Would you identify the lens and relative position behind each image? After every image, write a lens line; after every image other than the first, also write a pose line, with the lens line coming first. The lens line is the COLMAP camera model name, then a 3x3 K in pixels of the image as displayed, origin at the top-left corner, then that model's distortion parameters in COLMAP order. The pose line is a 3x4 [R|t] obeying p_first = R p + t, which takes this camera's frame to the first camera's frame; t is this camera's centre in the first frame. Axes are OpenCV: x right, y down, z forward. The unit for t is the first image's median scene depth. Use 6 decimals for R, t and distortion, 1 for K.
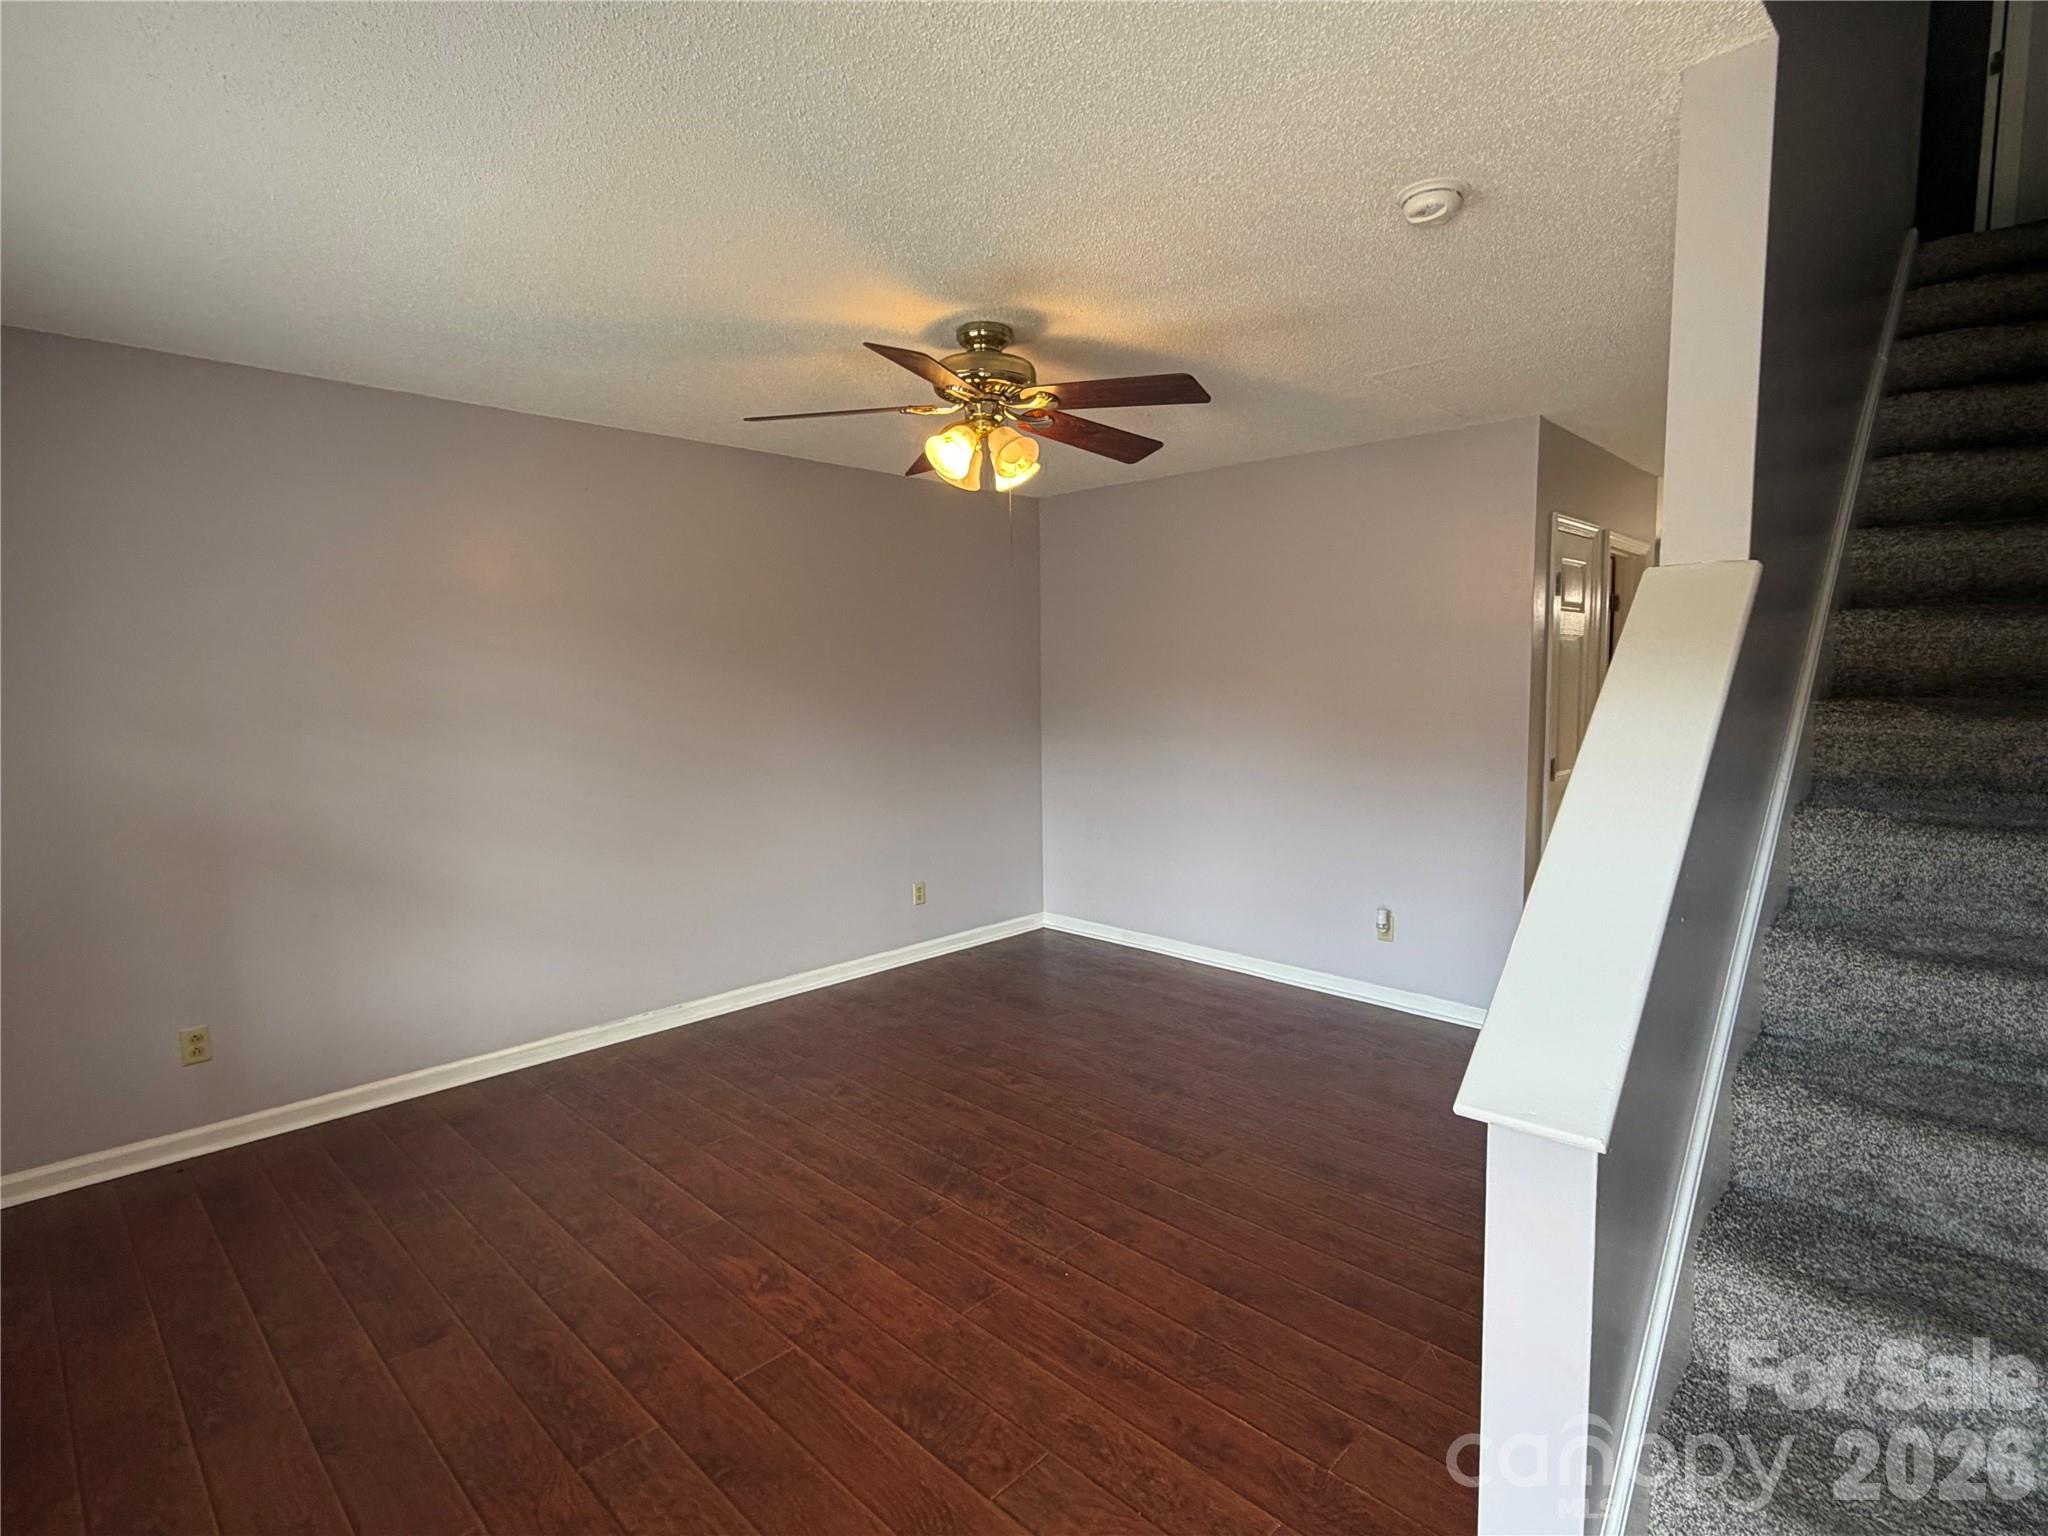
lens RADIAL K [[1021.3, 0, 1023.3], [0, 1021.3, 765.9], [0, 0, 1]] dist [0.001977, -0.001114]
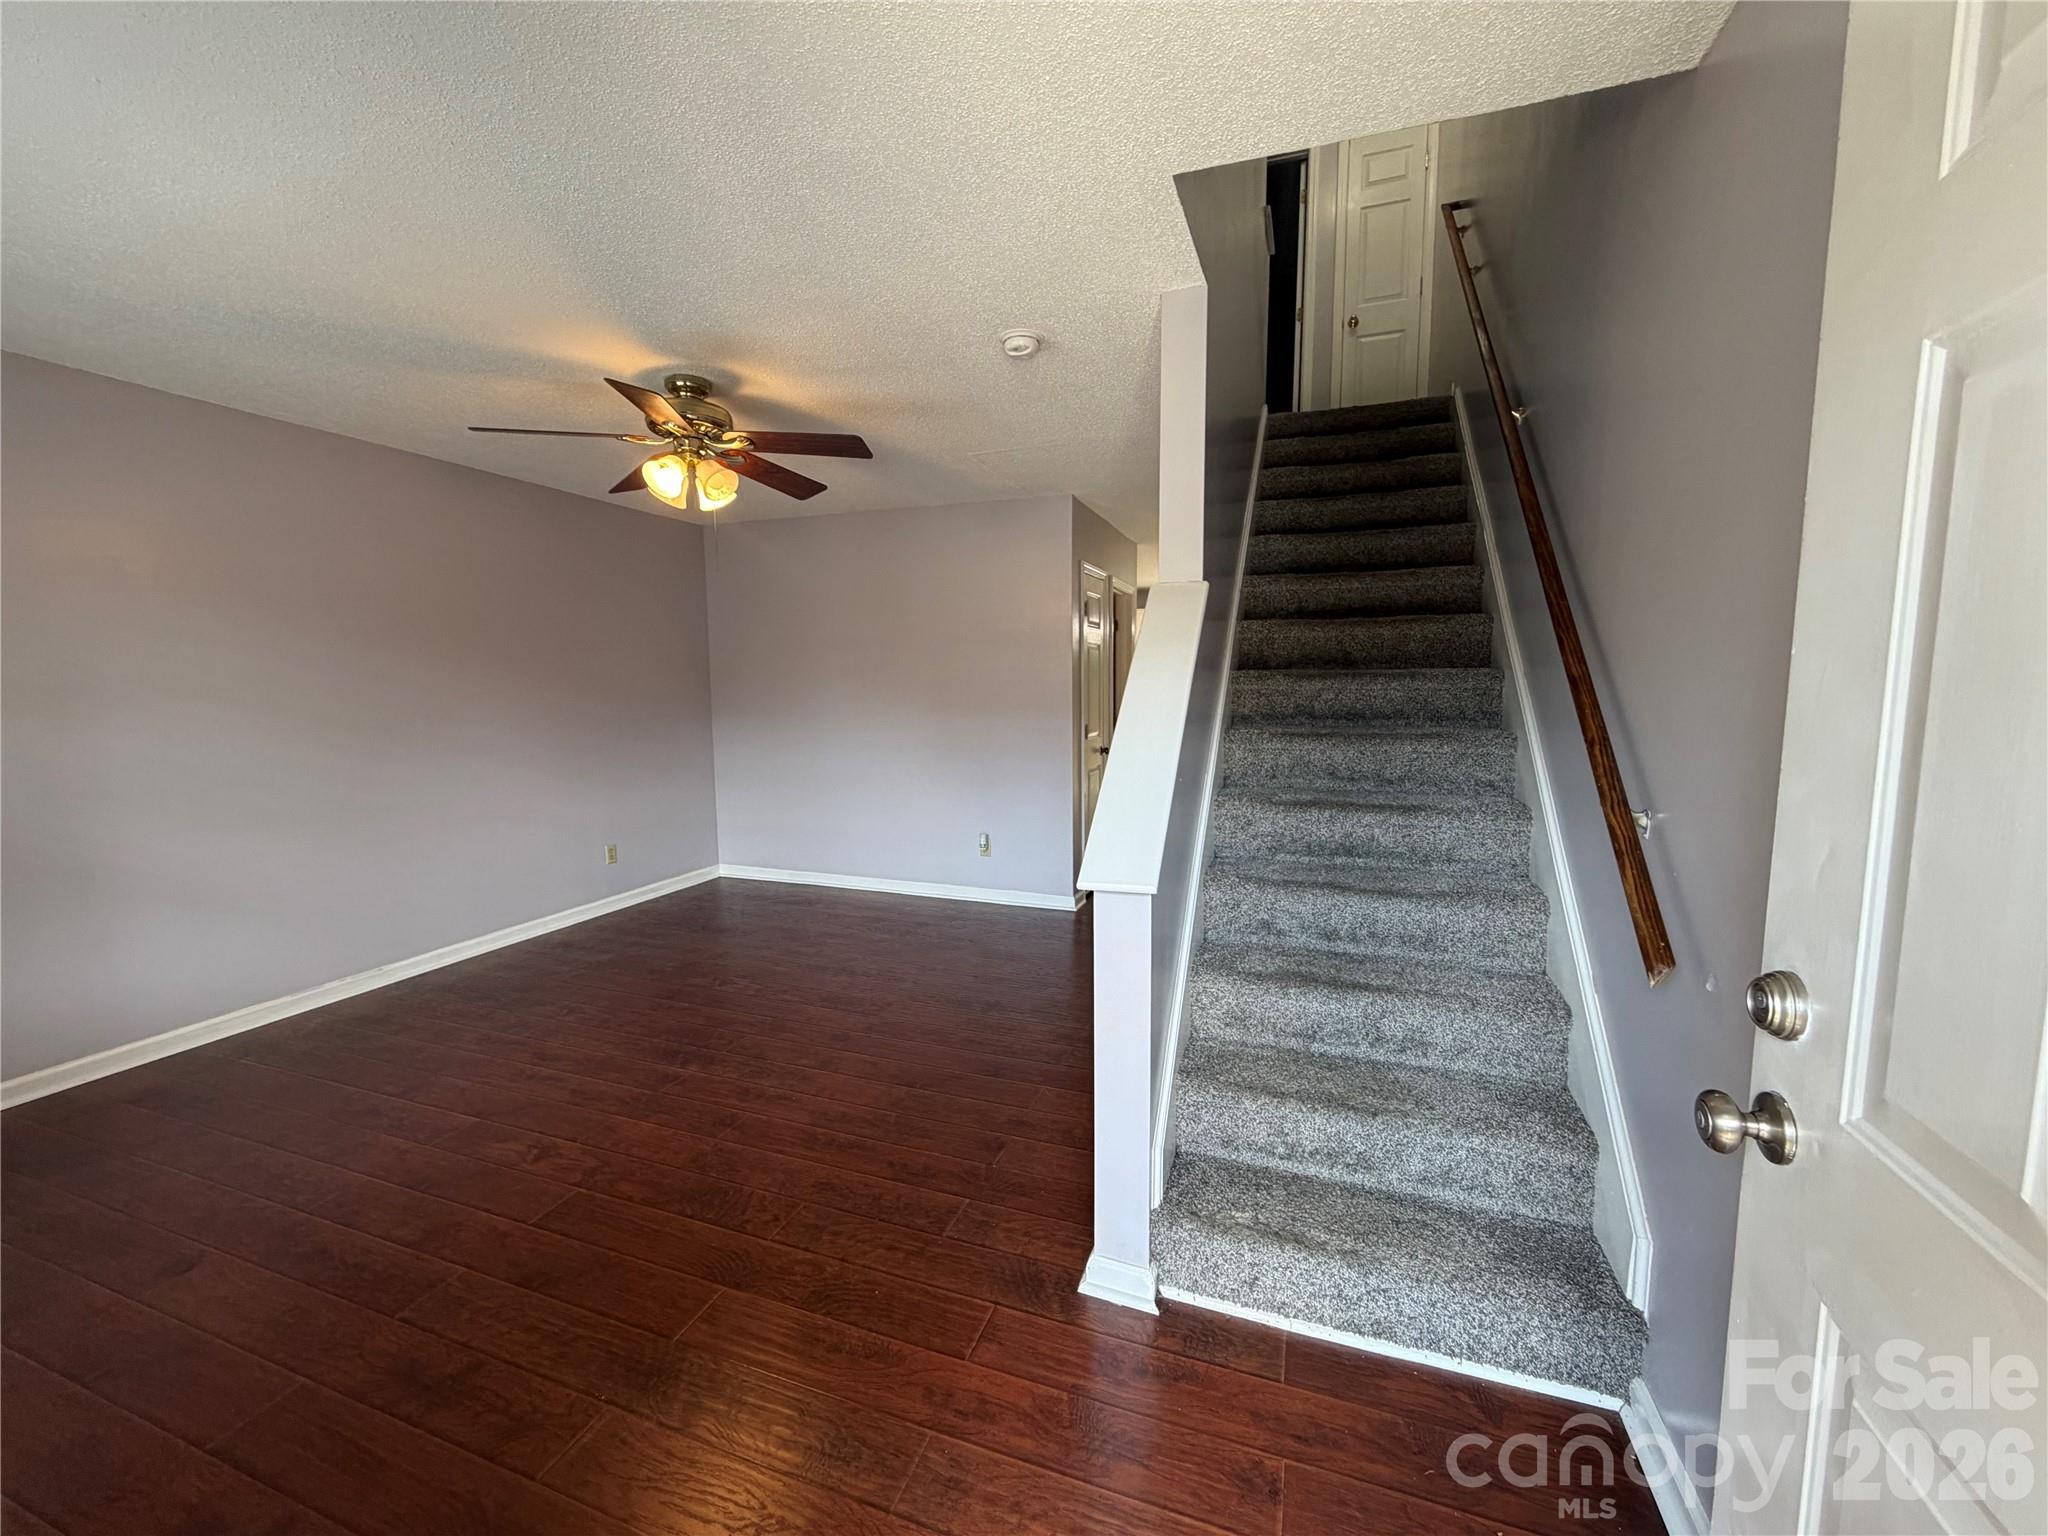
lens RADIAL K [[818.8, 0, 1018.4], [0, 818.8, 767.0], [0, 0, 1]] dist [-0.000241, 0.000863]
pose [[0.913404, -0.037802, 0.405294, -0.101983], [0.035151, 0.999284, 0.013984, 0.054814], [-0.405533, 0.001474, 0.914079, -0.099727]]
